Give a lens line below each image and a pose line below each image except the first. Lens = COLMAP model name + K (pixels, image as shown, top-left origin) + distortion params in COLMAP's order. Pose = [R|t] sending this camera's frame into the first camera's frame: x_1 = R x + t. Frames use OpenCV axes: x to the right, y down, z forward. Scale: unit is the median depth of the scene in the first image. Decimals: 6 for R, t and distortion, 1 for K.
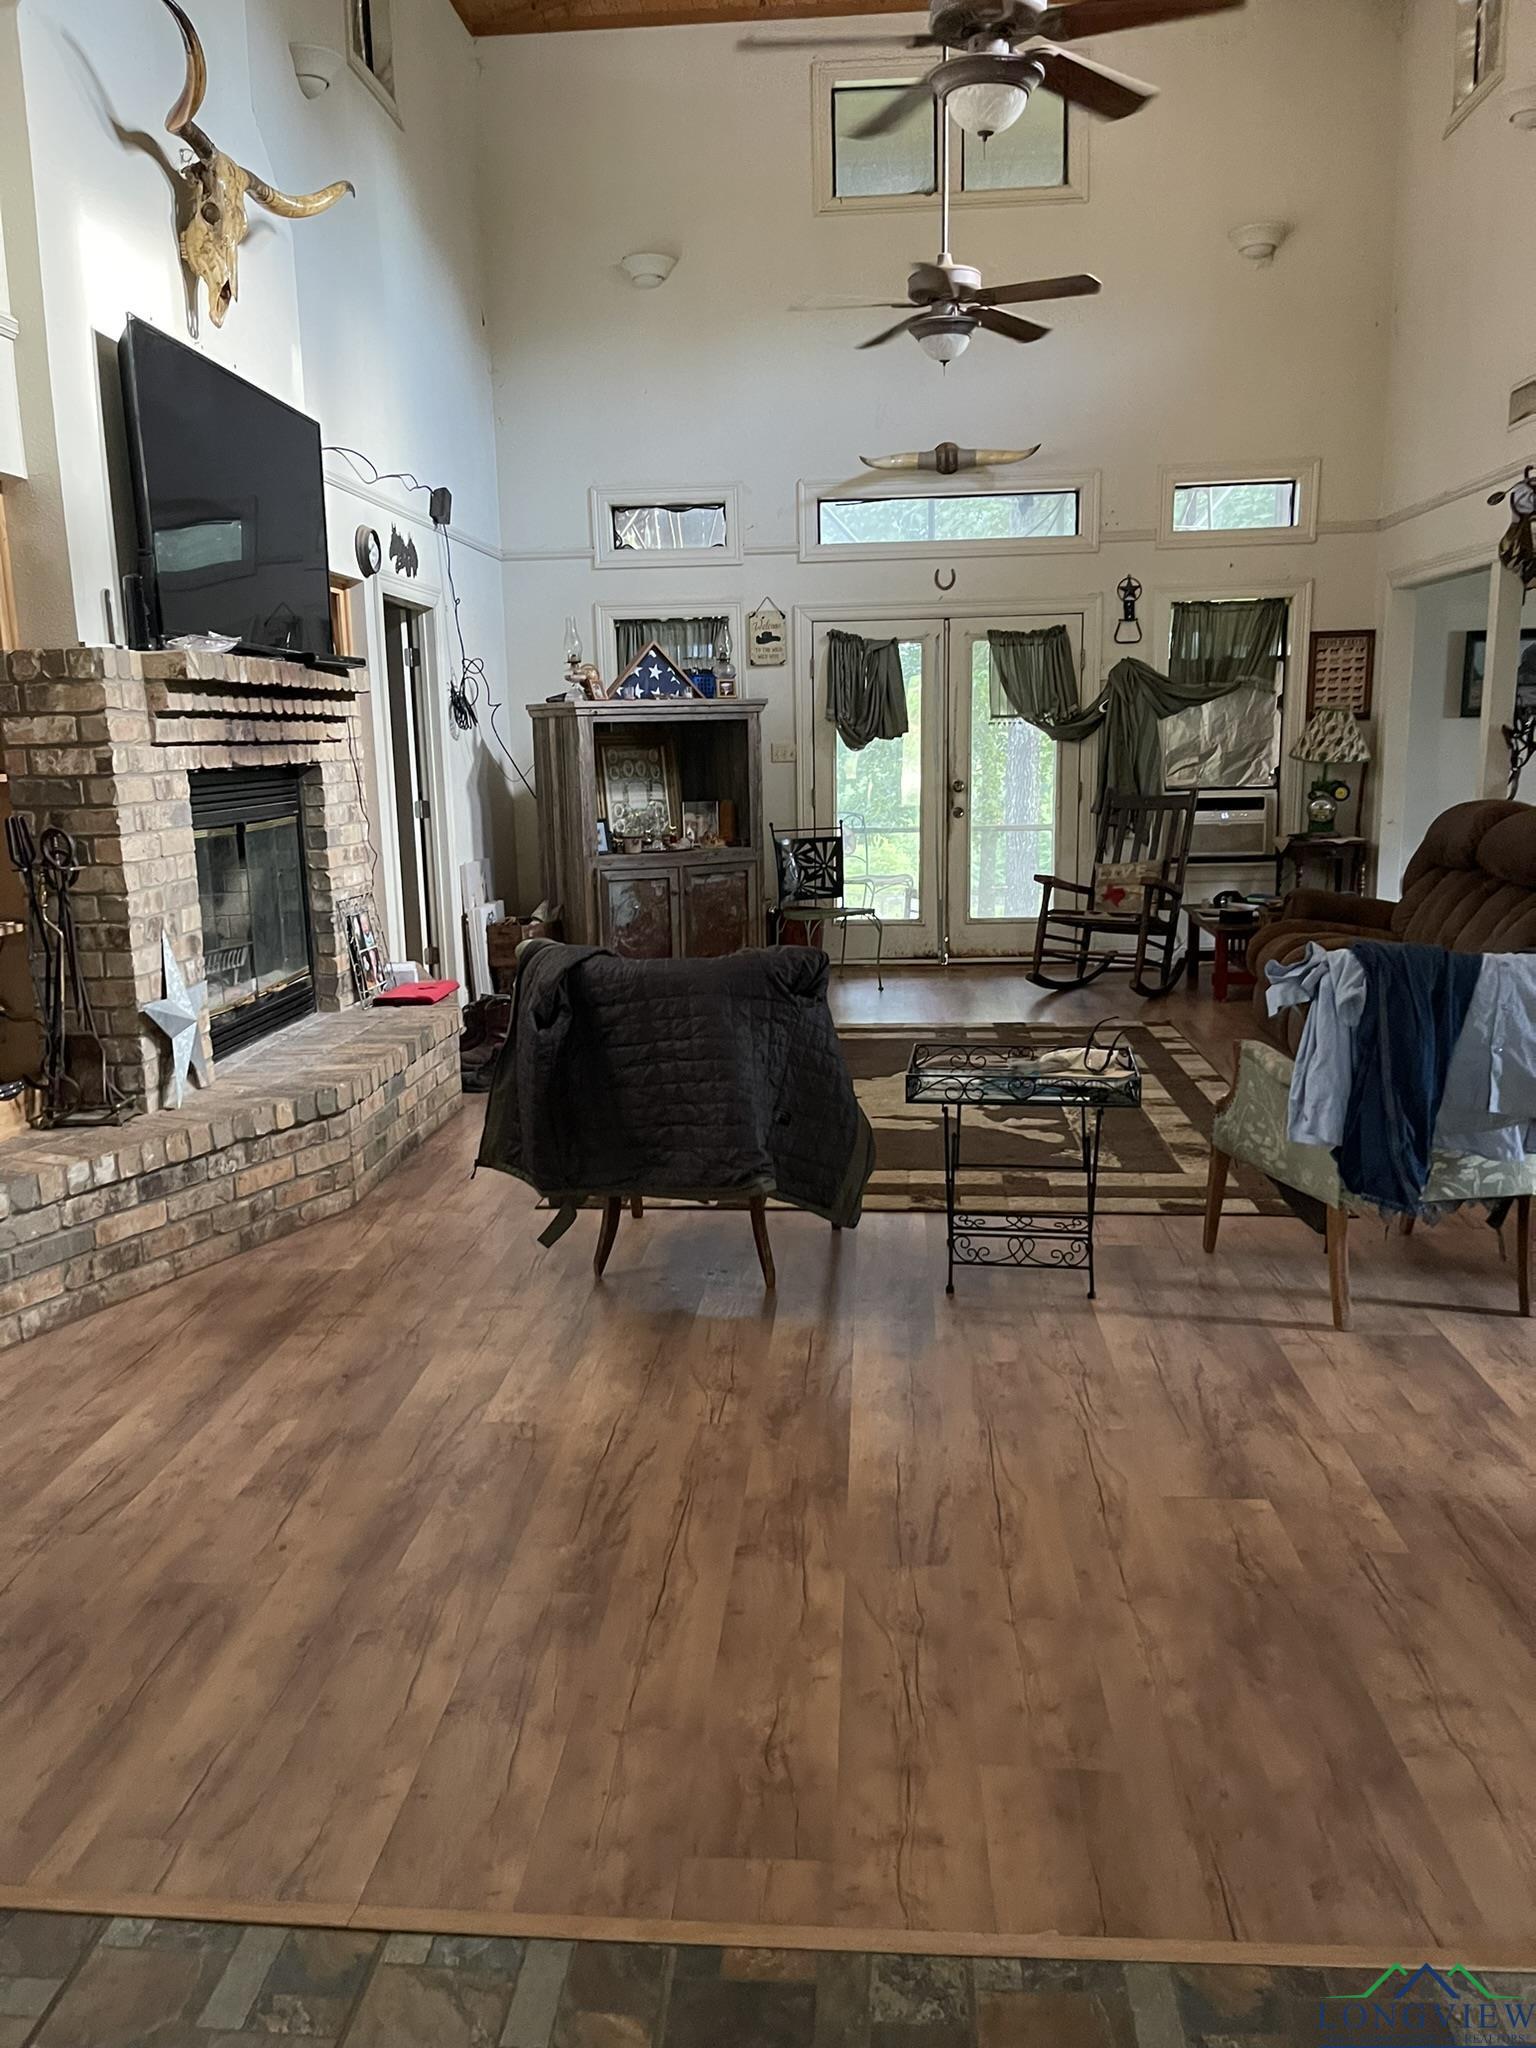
lens RADIAL K [[1546.1, 0, 775.8], [0, 1546.1, 1037.7], [0, 0, 1]] dist [0.064639, -0.075816]
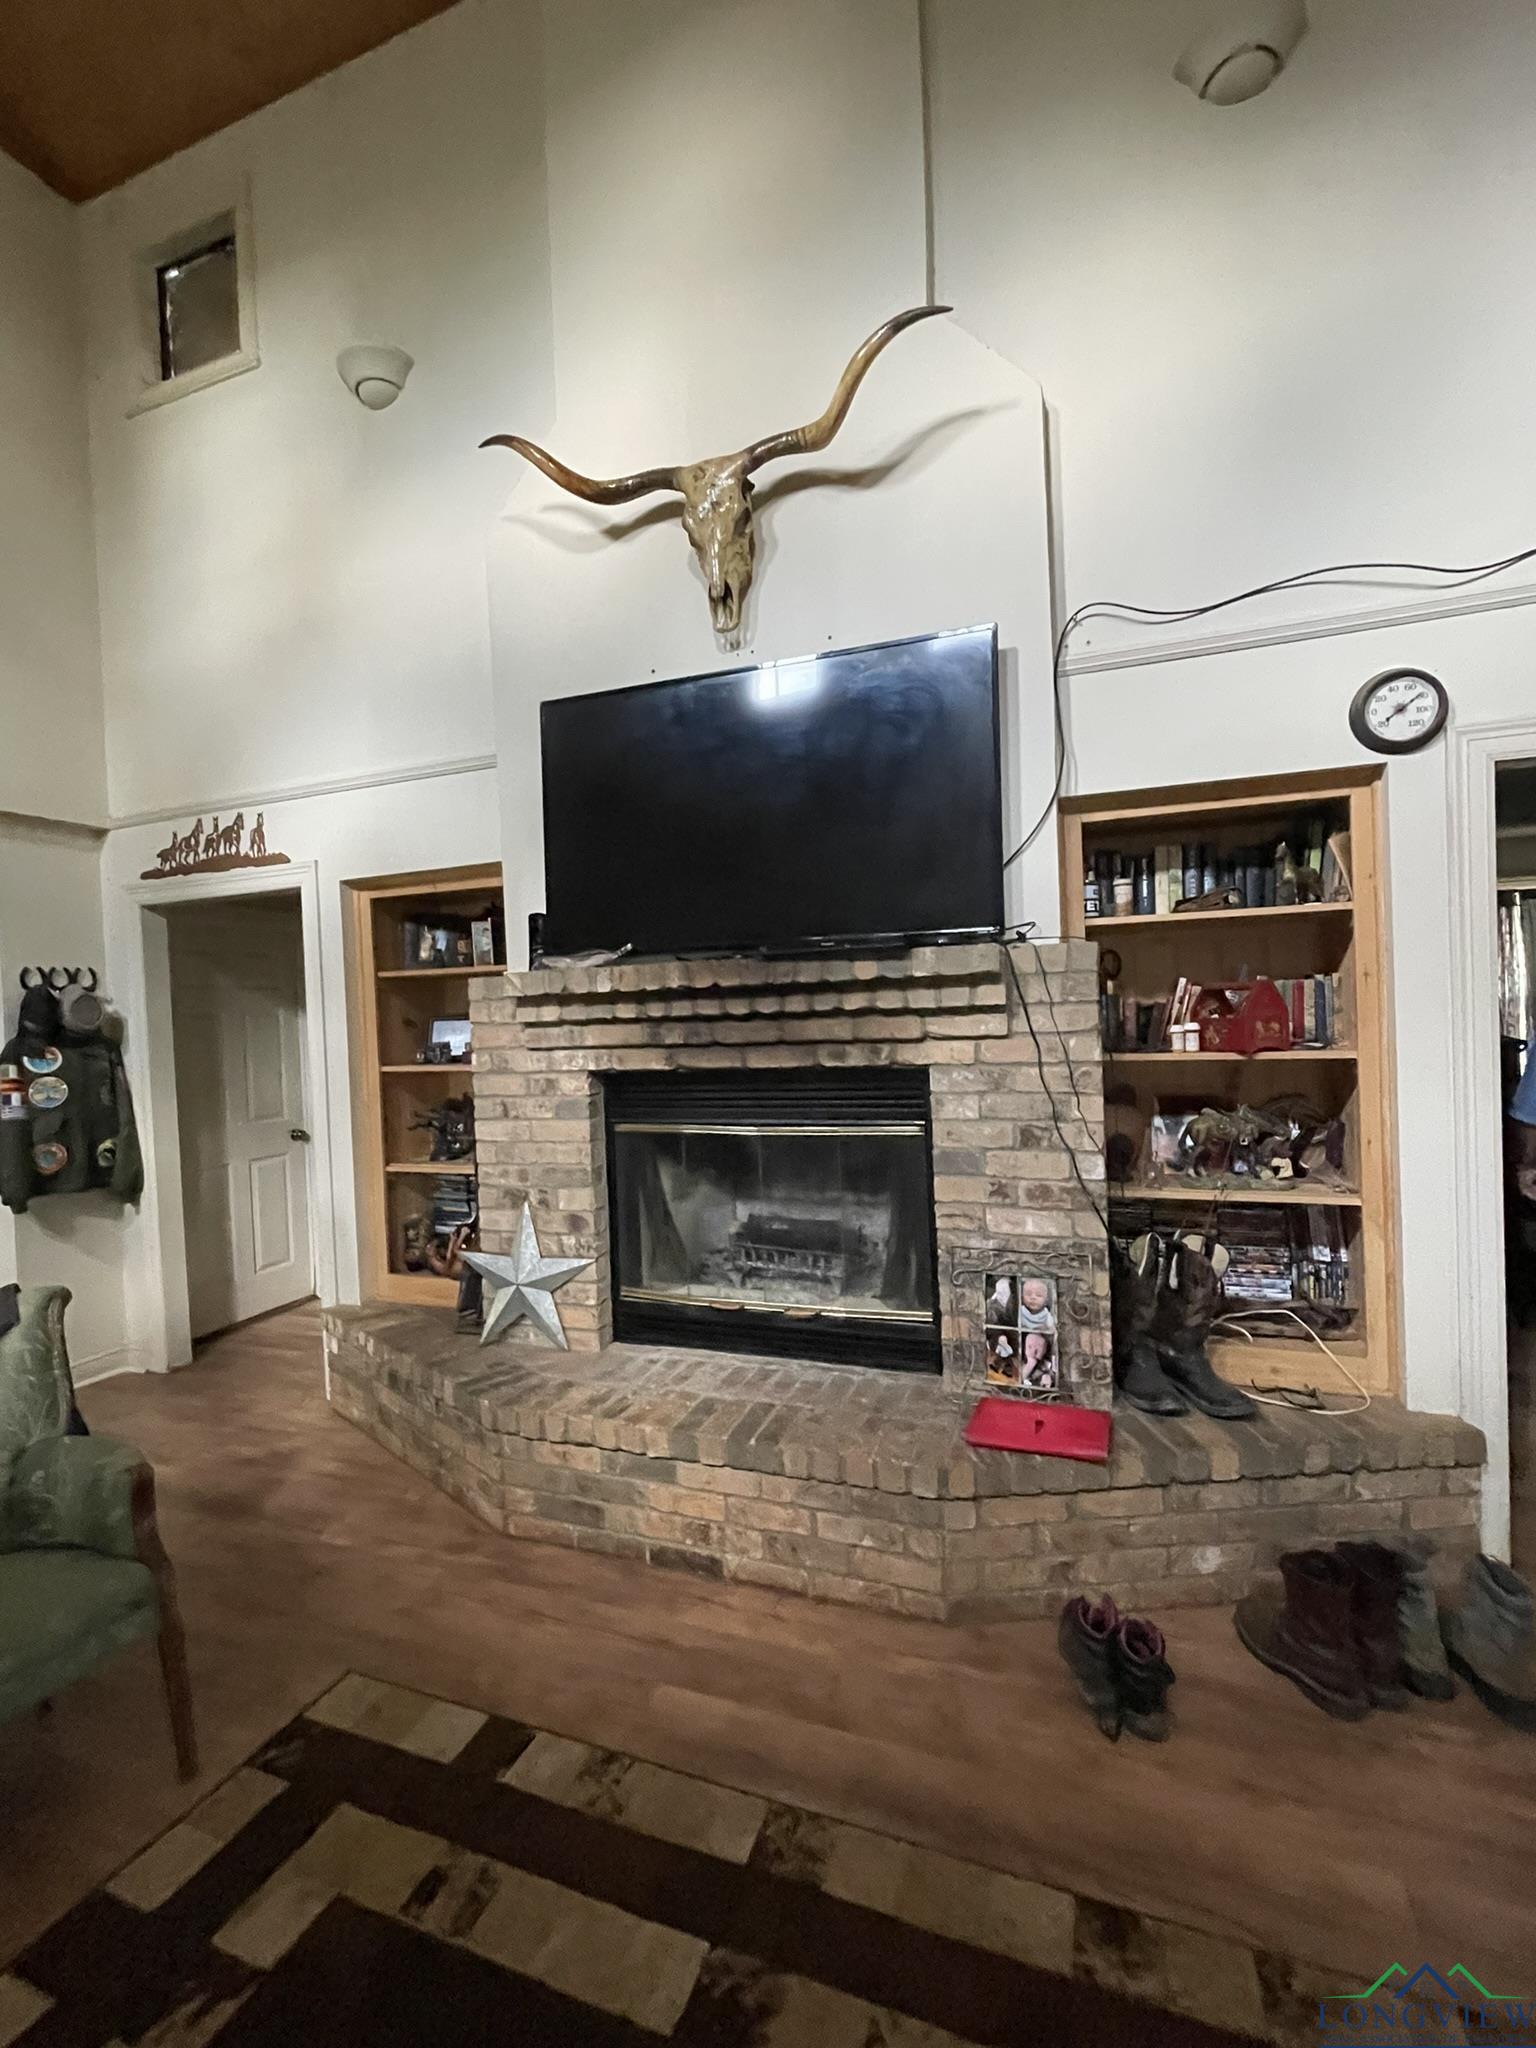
lens RADIAL K [[915.0, 0, 760.5], [0, 915.0, 1017.9], [0, 0, 1]] dist [0.003361, -0.000076]
pose [[-0.300172, 0.041618, -0.952977, 0.209860], [-0.139290, 0.986427, 0.086953, -0.284202], [0.943660, 0.158841, -0.290301, 1.305987]]
